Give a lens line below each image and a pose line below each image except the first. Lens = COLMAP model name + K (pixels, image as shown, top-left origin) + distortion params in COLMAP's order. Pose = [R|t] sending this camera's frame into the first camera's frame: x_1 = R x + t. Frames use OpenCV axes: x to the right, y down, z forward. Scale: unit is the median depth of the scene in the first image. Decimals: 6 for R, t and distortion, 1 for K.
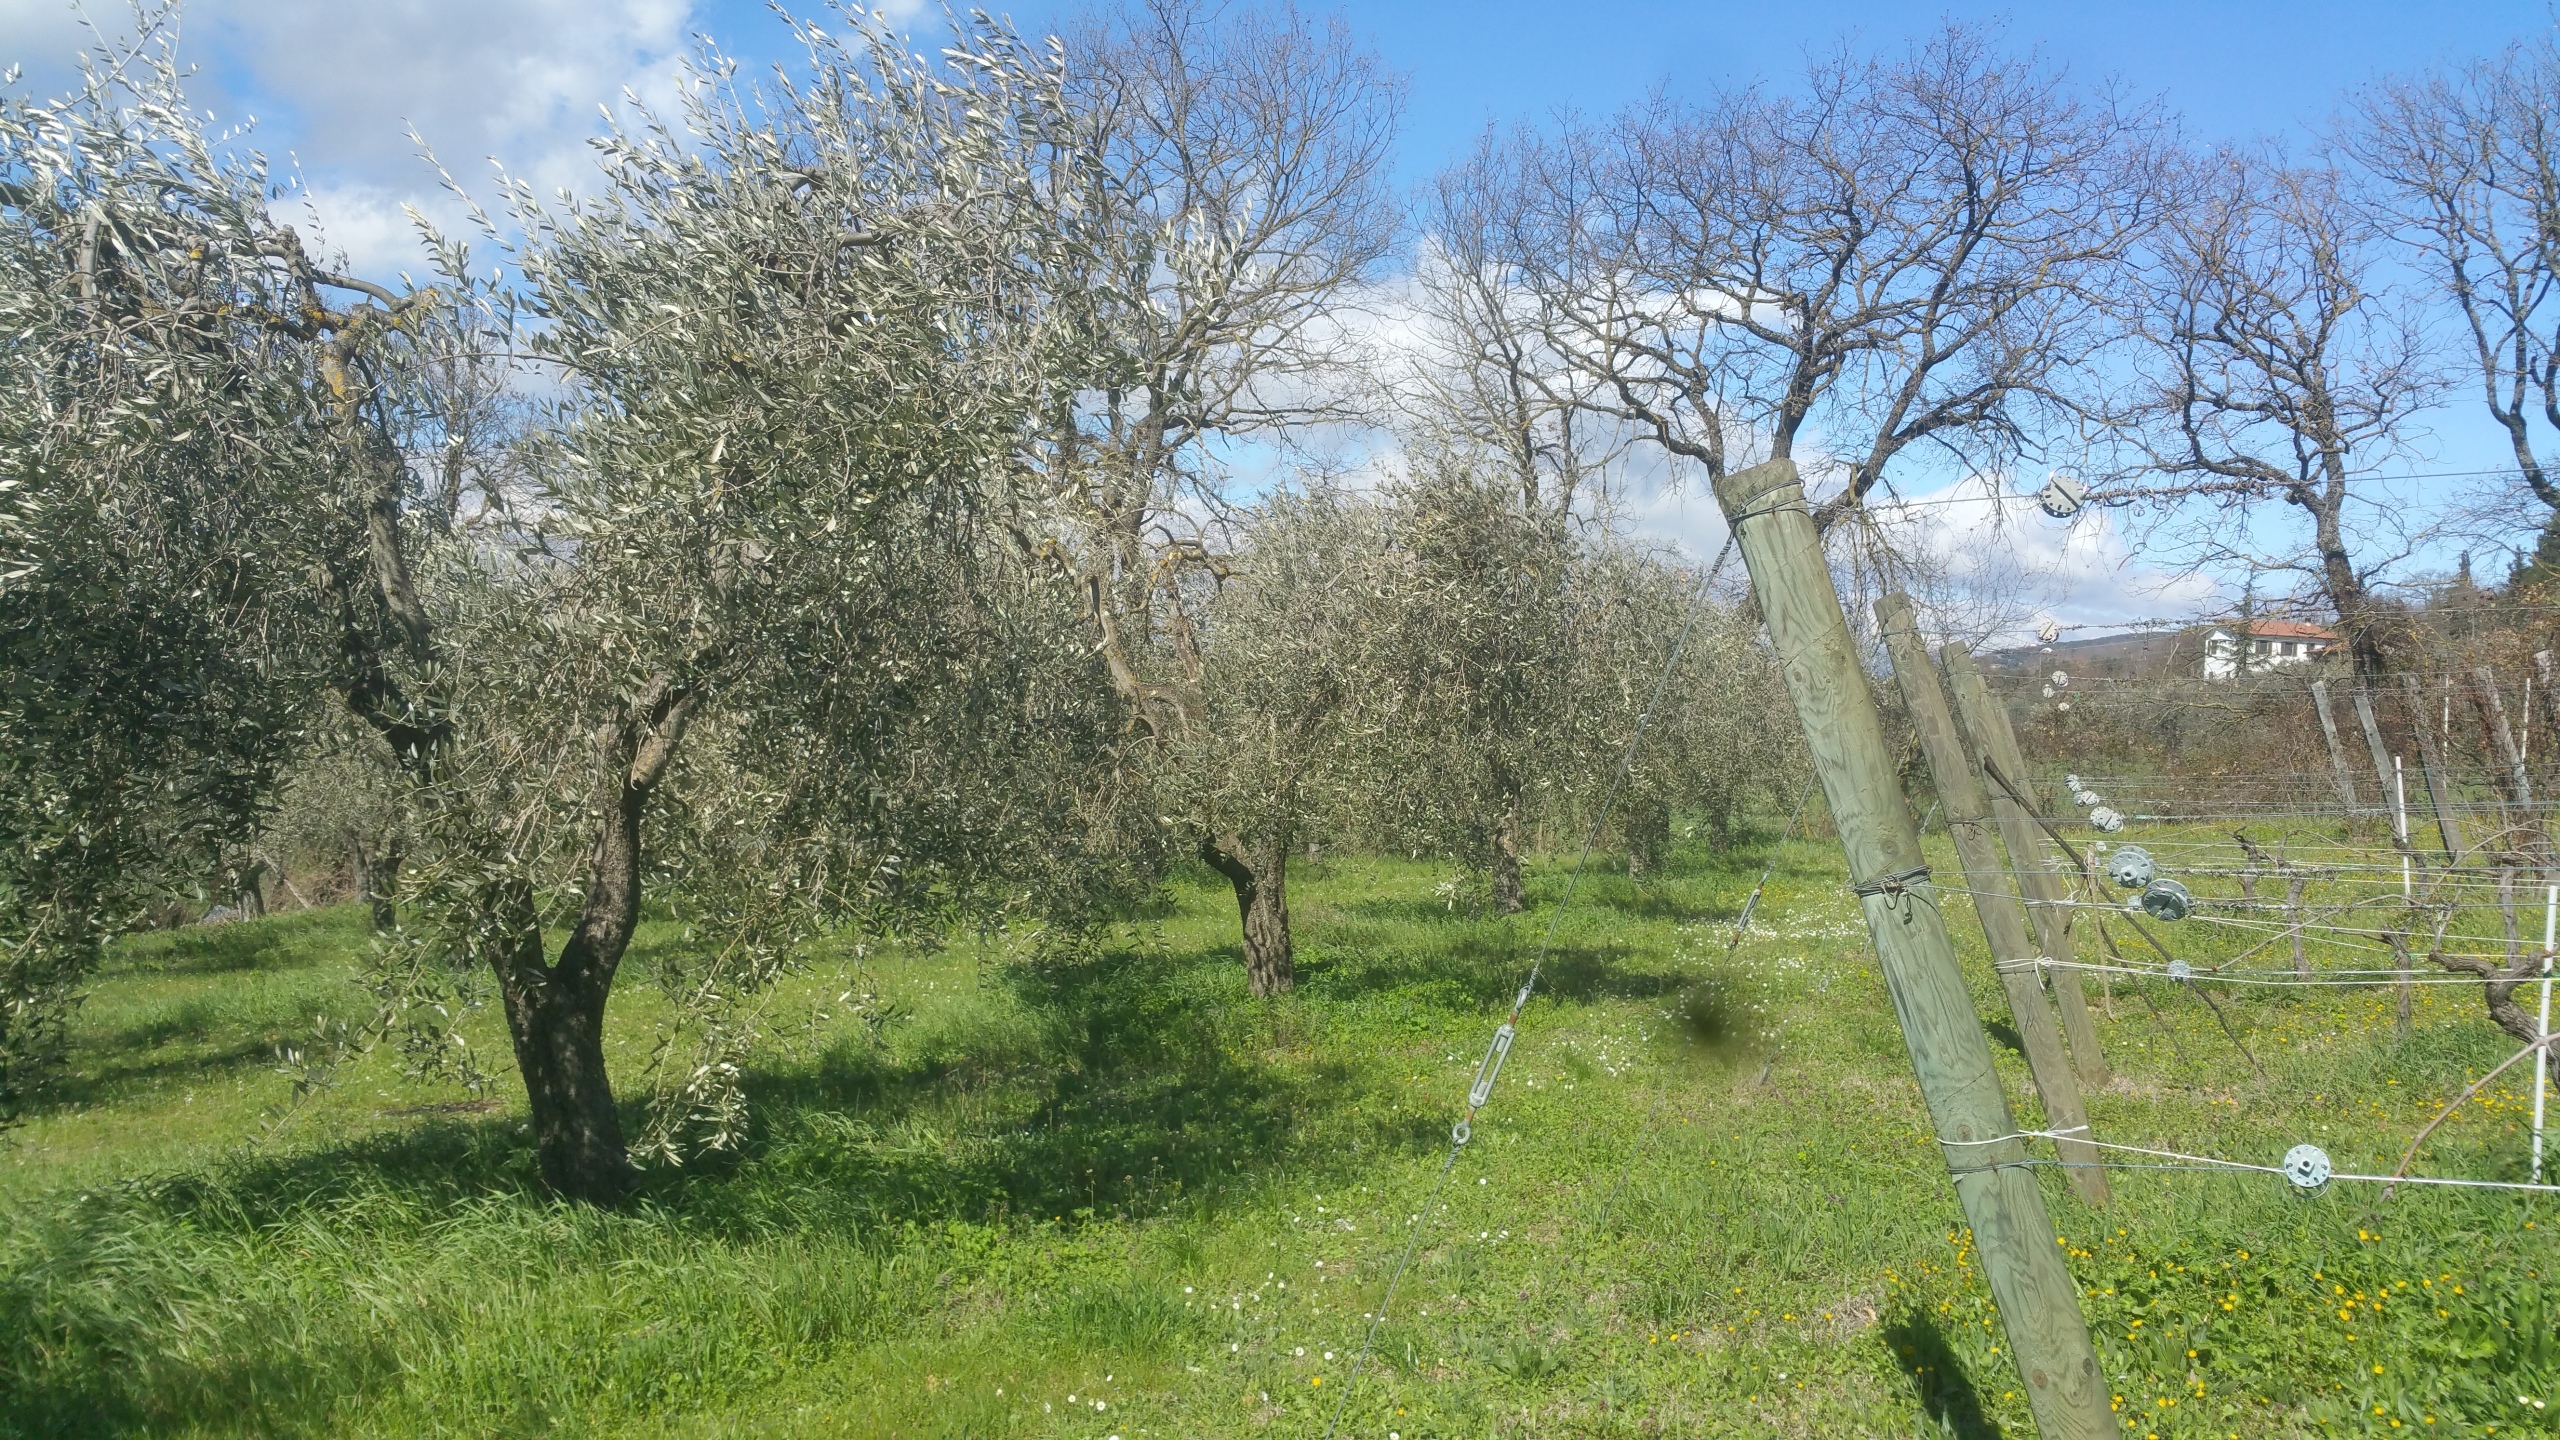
lens RADIAL K [[2339.8, 0, 1280.0], [0, 2339.8, 720.0], [0, 0, 1]] dist [0.005651, 0.006036]
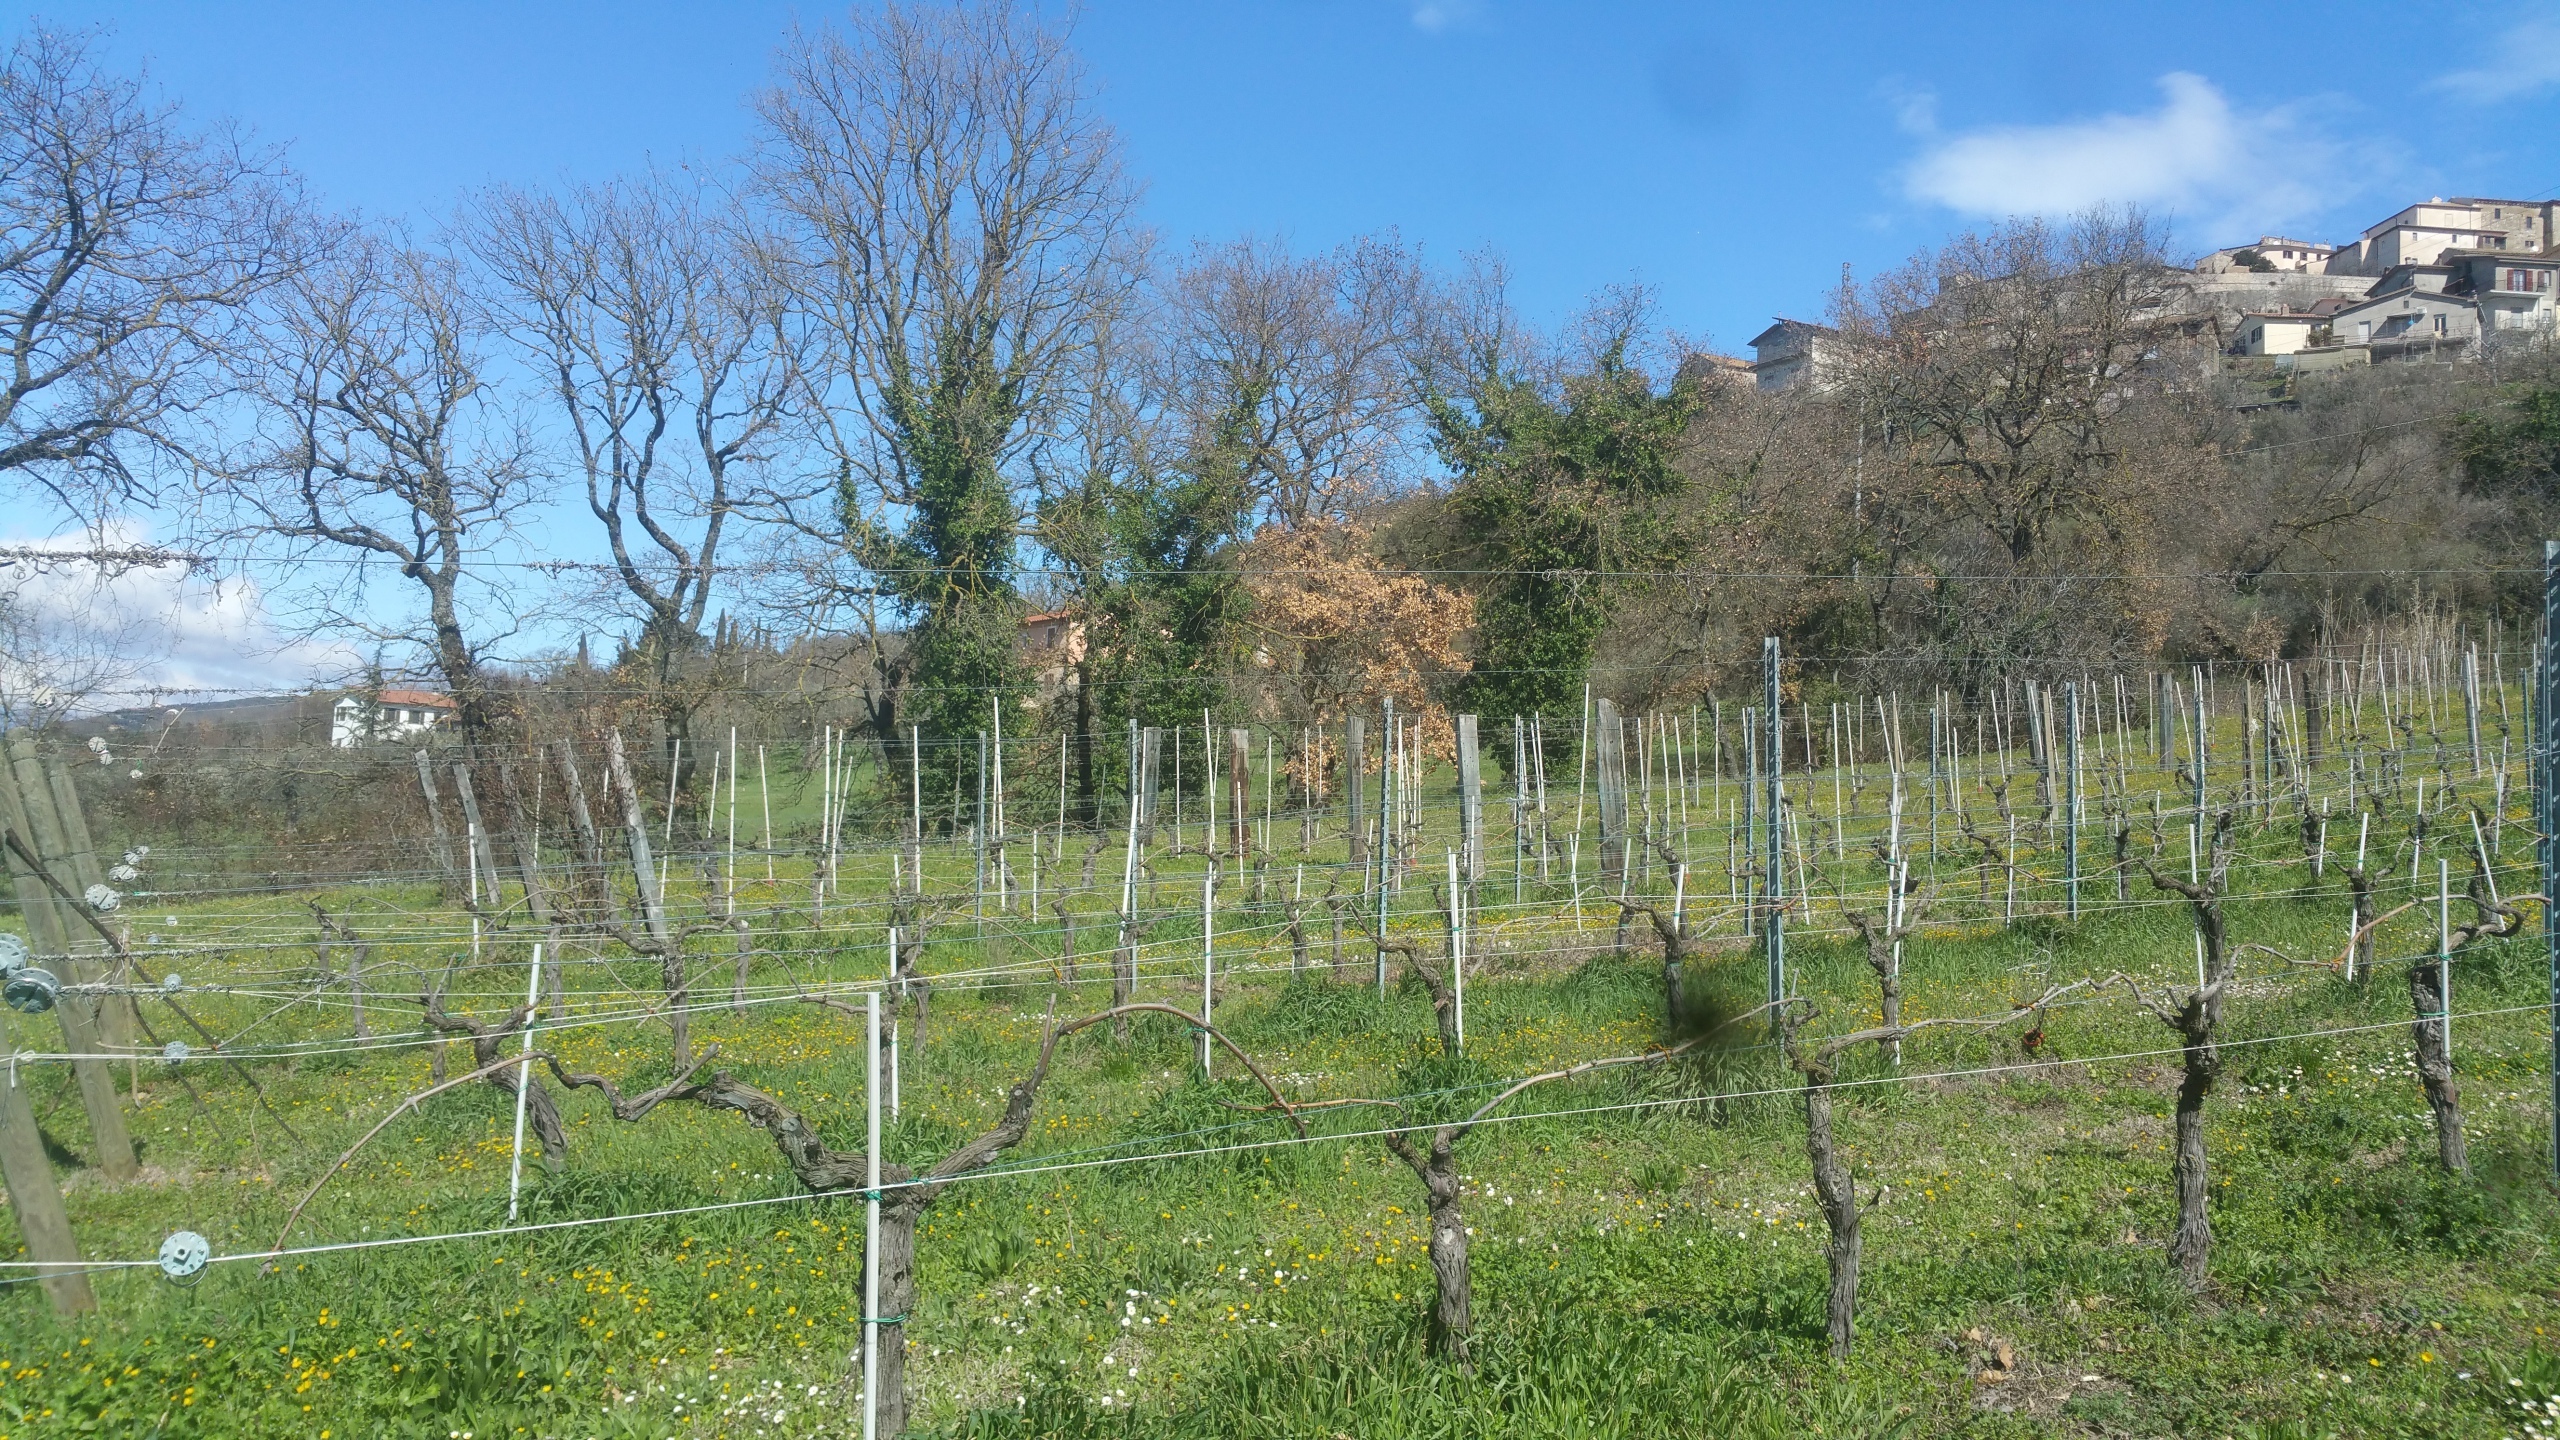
lens RADIAL K [[2329.5, 0, 1280.0], [0, 2329.5, 738.7], [0, 0, 1]] dist [0.043684, -0.001346]
pose [[0.638636, 0.025115, 0.769099, -0.112691], [-0.003907, 0.999560, -0.029396, 0.007456], [-0.769499, 0.015768, 0.638453, 0.050266]]
